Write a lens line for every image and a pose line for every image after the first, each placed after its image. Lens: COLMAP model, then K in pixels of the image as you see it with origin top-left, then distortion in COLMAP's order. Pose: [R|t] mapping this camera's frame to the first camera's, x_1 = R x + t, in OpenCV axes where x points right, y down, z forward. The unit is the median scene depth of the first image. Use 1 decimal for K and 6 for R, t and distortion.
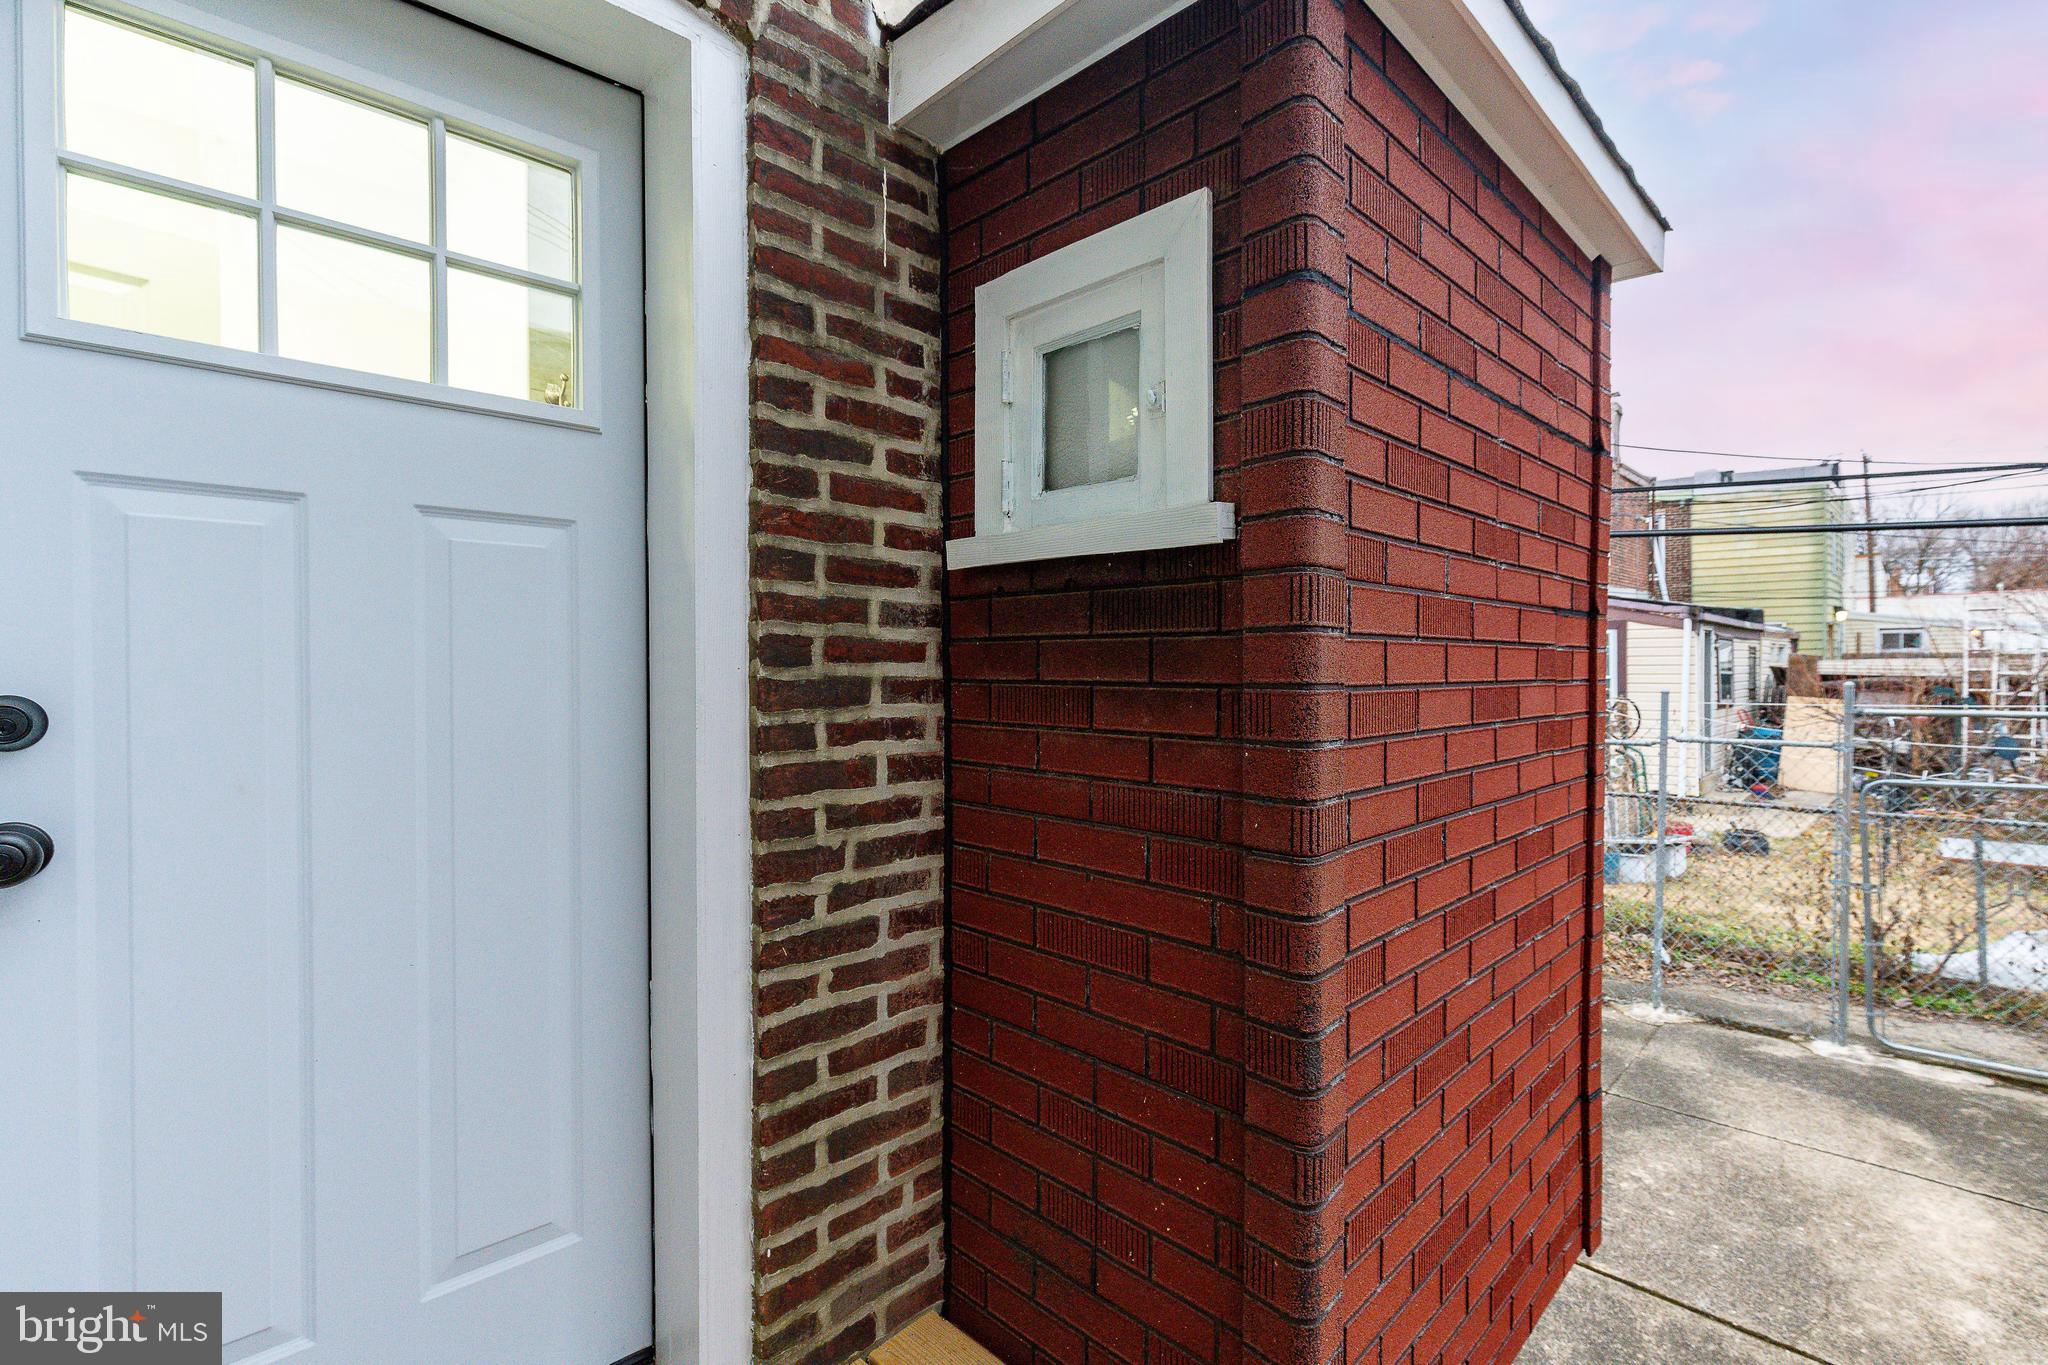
lens RADIAL K [[915.4, 0, 1024.0], [0, 915.4, 682.5], [0, 0, 1]] dist [0.003911, -0.000625]
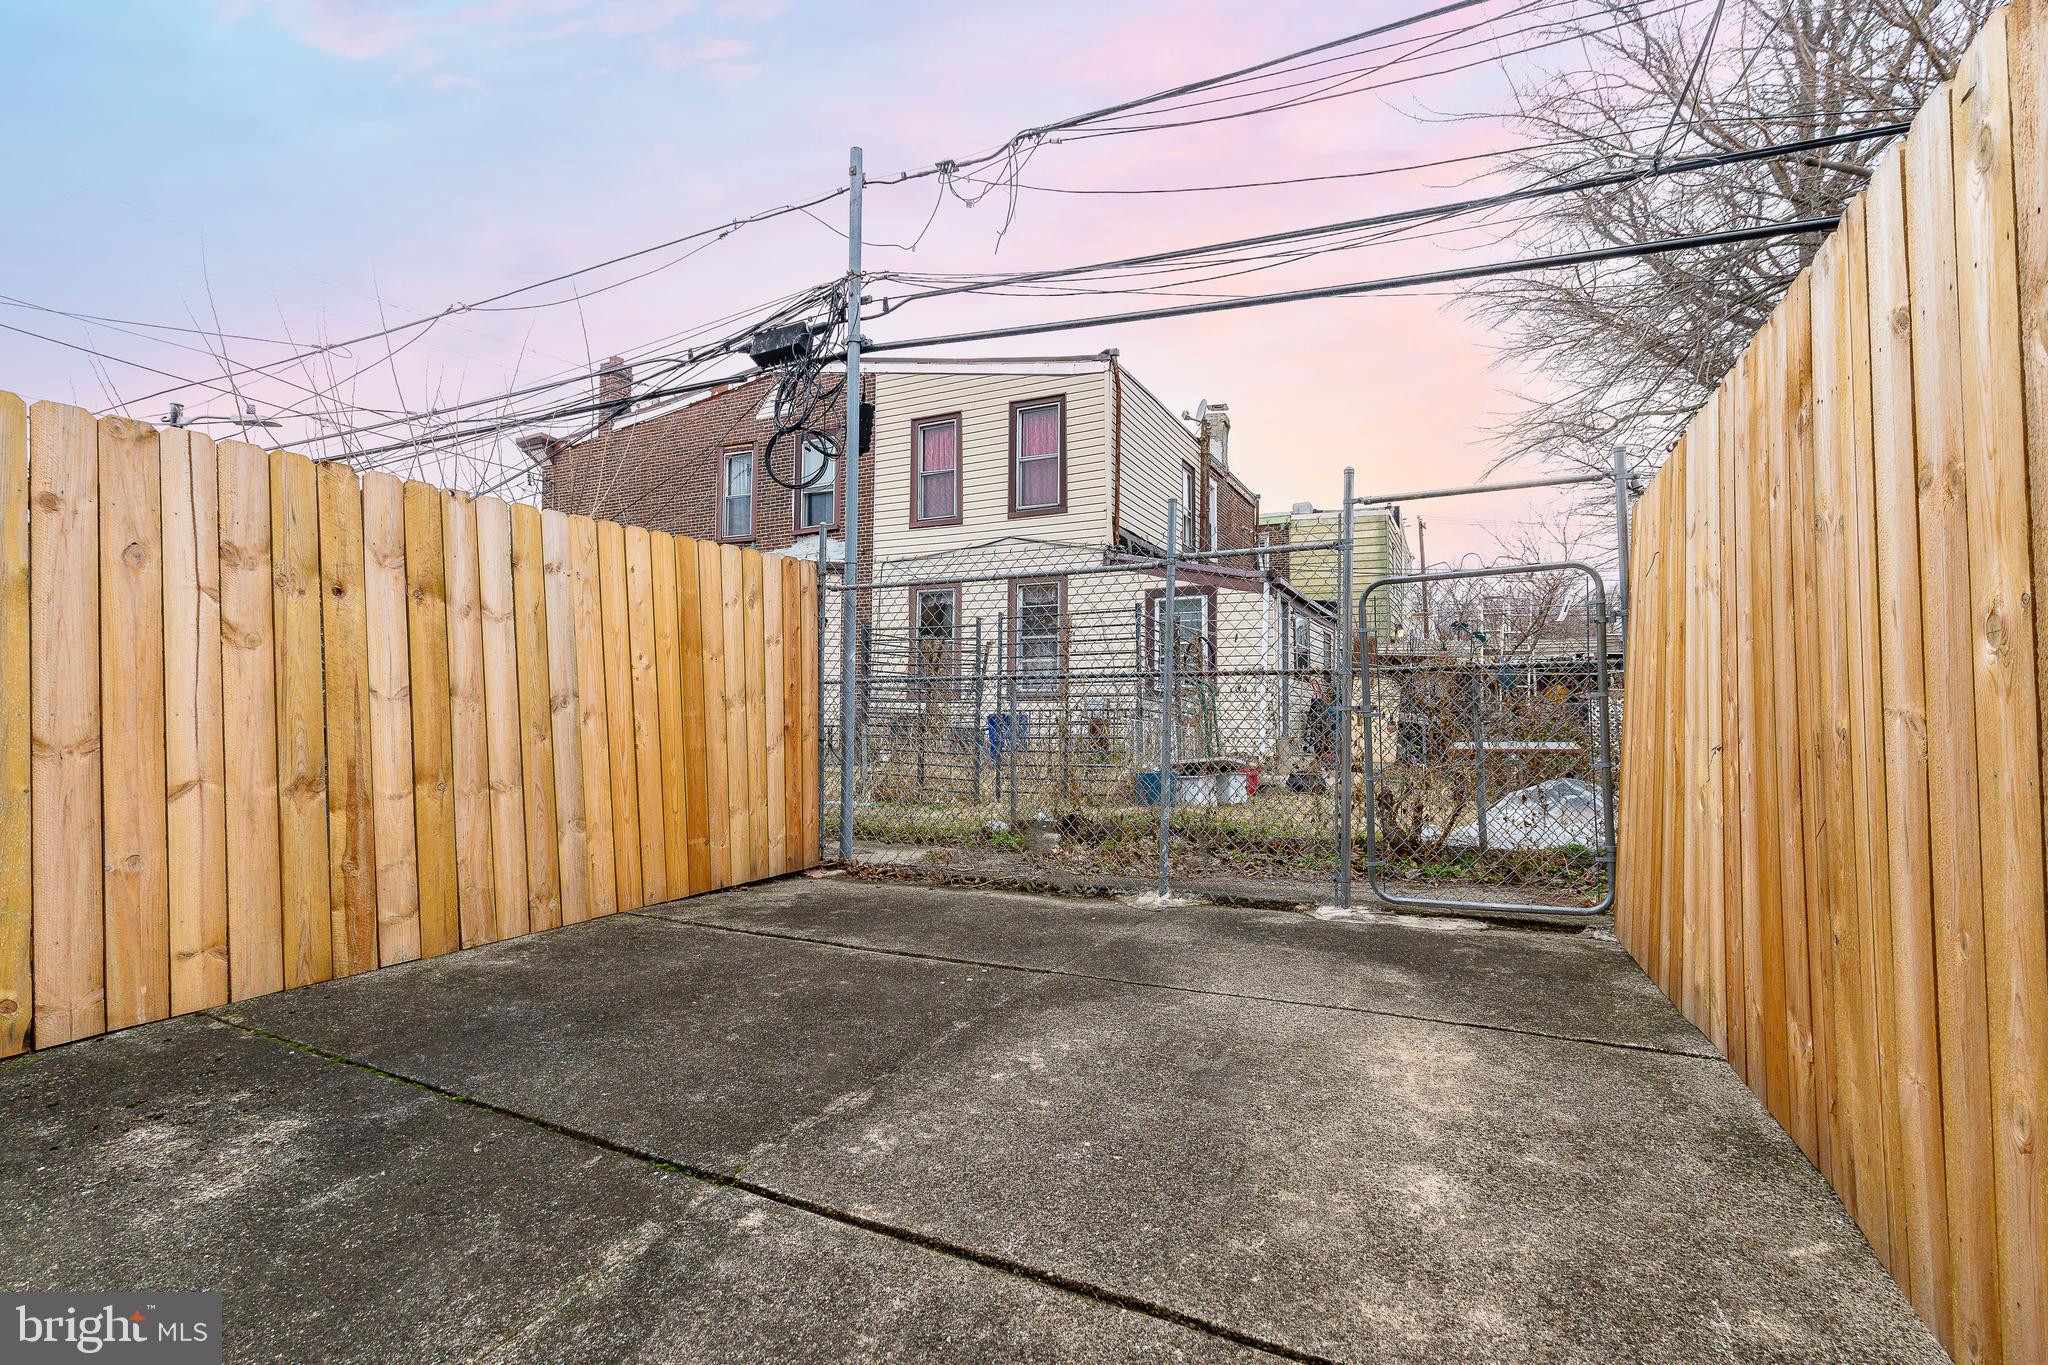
lens RADIAL K [[931.1, 0, 1024.0], [0, 931.1, 682.5], [0, 0, 1]] dist [0.001860, -0.000194]
pose [[0.944934, 0.022839, 0.326463, 0.146235], [-0.007478, 0.998808, -0.048230, 0.100241], [-0.327175, 0.043133, 0.943979, 0.128161]]
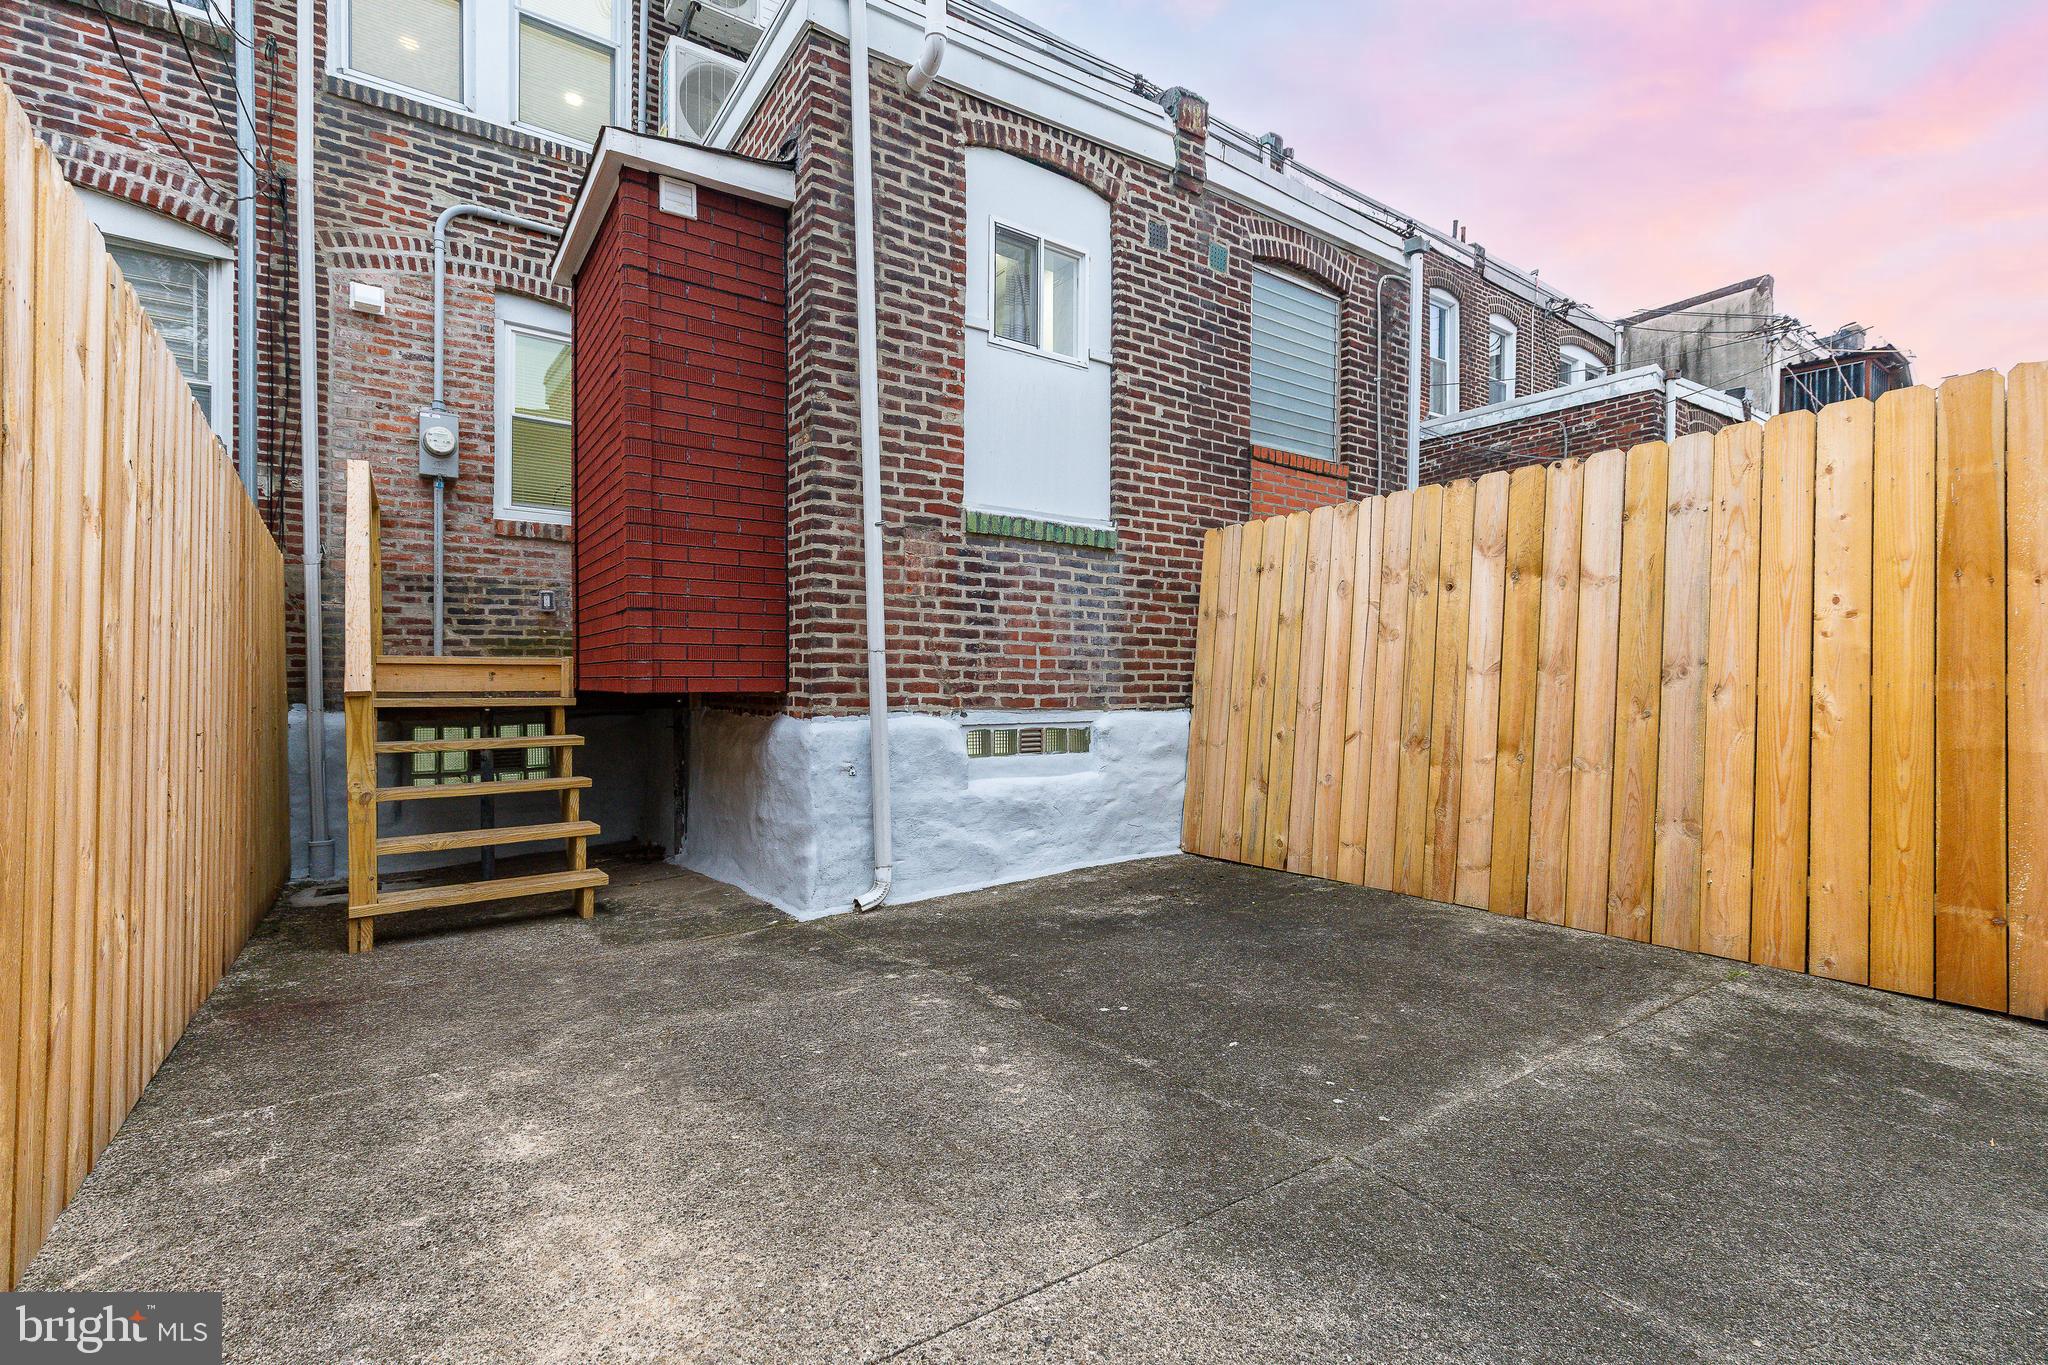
lens RADIAL K [[915.4, 0, 1024.0], [0, 915.4, 682.5], [0, 0, 1]] dist [0.003911, -0.000625]
pose [[-0.169167, 0.003712, -0.985580, 0.386806], [-0.006952, 0.999964, 0.004959, 0.095595], [0.985563, 0.007690, -0.169135, 0.351757]]
